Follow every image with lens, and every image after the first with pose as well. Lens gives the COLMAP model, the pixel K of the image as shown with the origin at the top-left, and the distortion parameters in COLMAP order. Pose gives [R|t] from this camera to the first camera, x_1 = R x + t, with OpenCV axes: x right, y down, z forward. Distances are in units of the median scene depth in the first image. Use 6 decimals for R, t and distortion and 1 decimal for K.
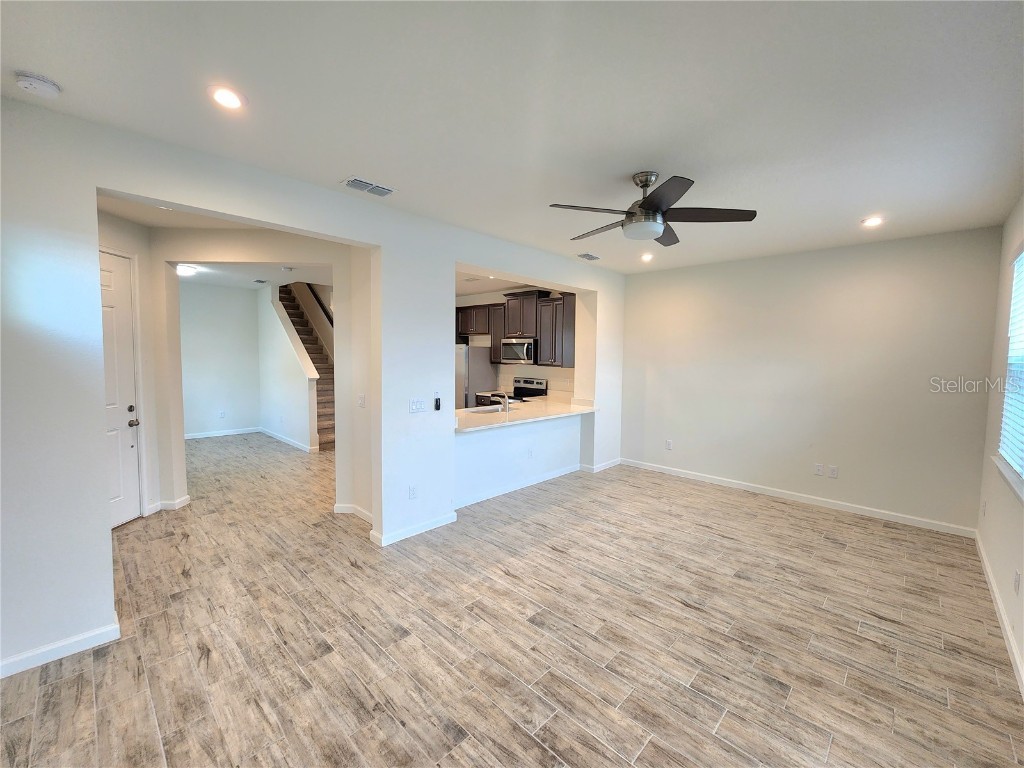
lens RADIAL K [[423.0, 0, 515.4], [0, 423.0, 385.4], [0, 0, 1]] dist [-0.005630, 0.001726]
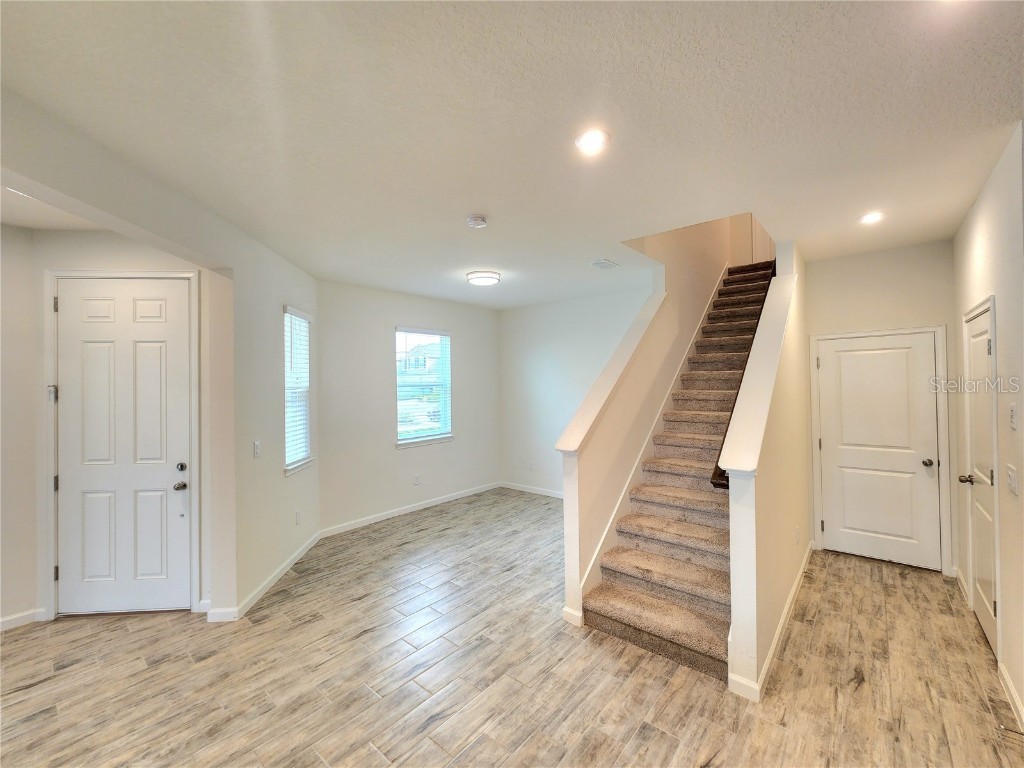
lens RADIAL K [[423.0, 0, 513.0], [0, 423.0, 381.2], [0, 0, 1]] dist [-0.005630, 0.001726]
pose [[0.061656, -0.017496, -0.997944, -0.099284], [-0.063077, 0.997779, -0.021390, -0.146633], [0.996102, 0.064266, 0.060415, 1.807450]]
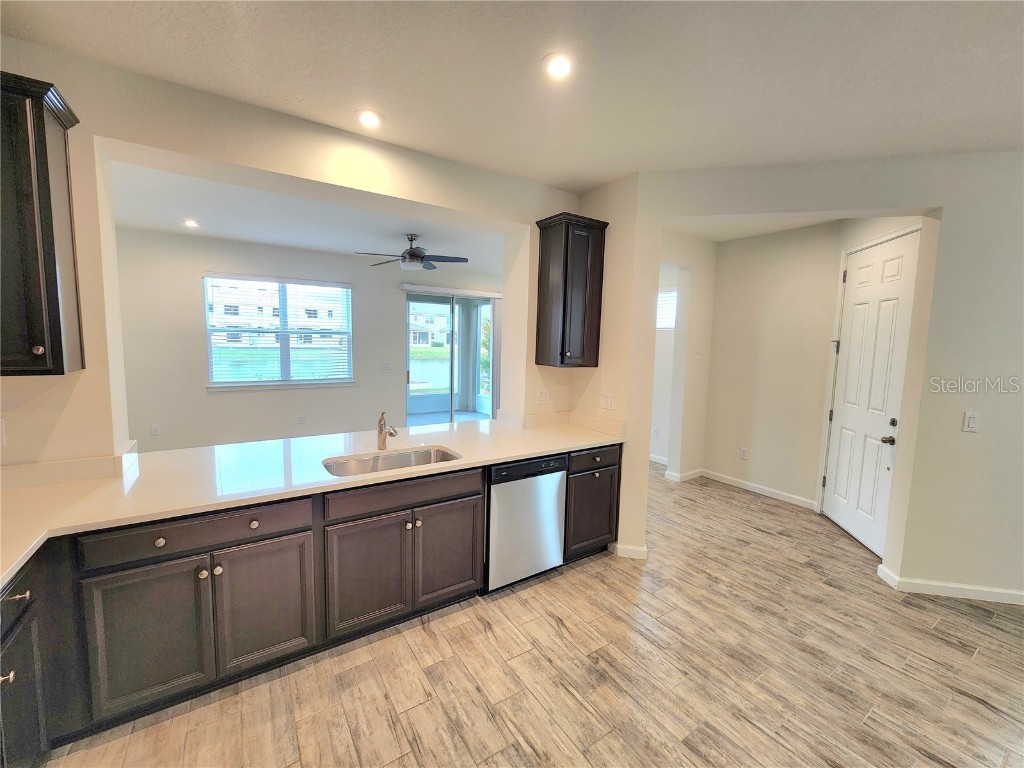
lens RADIAL K [[423.0, 0, 514.9], [0, 423.0, 379.3], [0, 0, 1]] dist [-0.005630, 0.001726]
pose [[-0.976860, -0.056190, 0.206368, -0.429331], [-0.020803, 0.985260, 0.169793, -0.169561], [-0.212867, 0.161571, -0.963630, 2.217542]]
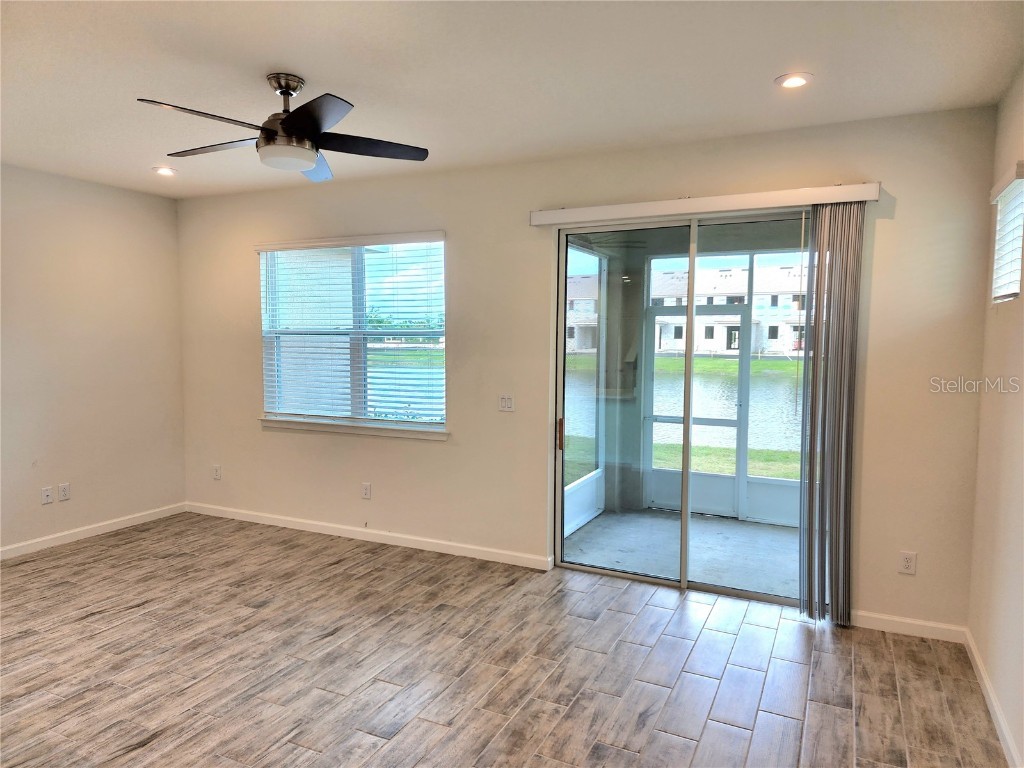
lens RADIAL K [[685.3, 0, 502.8], [0, 685.3, 391.7], [0, 0, 1]] dist [0.066826, -0.049319]
pose [[-0.301911, -0.095195, 0.948571, -0.770770], [0.062707, 0.990864, 0.119398, -0.076993], [-0.951272, 0.095530, -0.293183, 0.841633]]
